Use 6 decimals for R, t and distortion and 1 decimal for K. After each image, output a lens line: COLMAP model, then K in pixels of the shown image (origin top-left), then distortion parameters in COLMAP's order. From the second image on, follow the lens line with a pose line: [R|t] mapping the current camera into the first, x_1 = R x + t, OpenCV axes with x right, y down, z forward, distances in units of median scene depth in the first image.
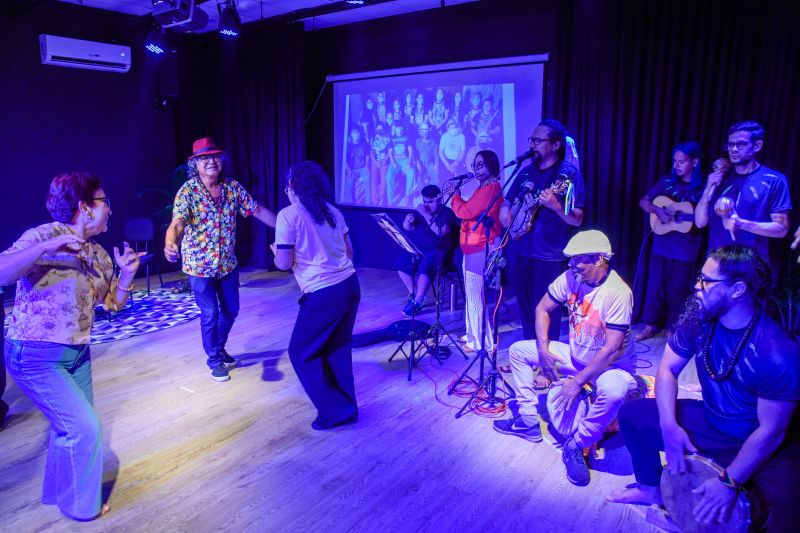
lens RADIAL K [[523.2, 0, 399.0], [0, 523.2, 271.9], [0, 0, 1]] dist [0.004667, -0.002101]
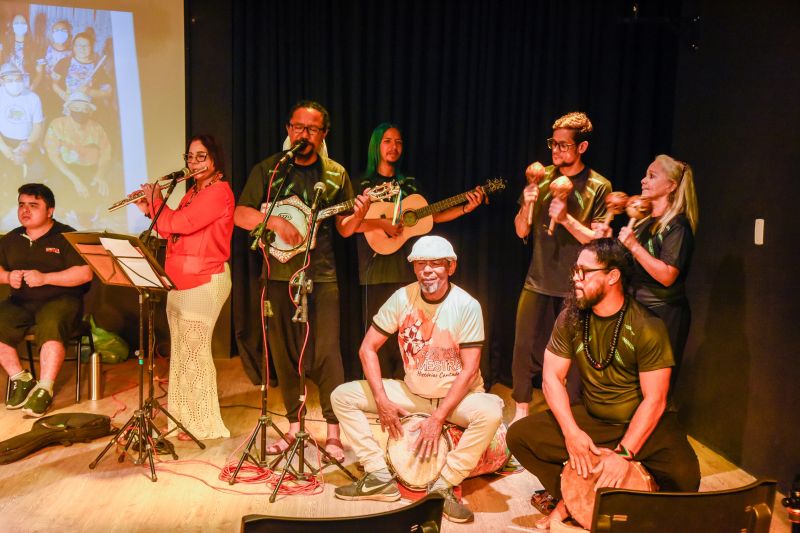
lens RADIAL K [[1264.3, 0, 401.7], [0, 1264.3, 266.0], [0, 0, 1]] dist [-0.023603, 0.000000]
pose [[0.812126, -0.014430, 0.583303, -0.733170], [0.080752, 0.992854, -0.087868, 0.121489], [-0.577867, 0.118463, 0.807488, -0.519781]]
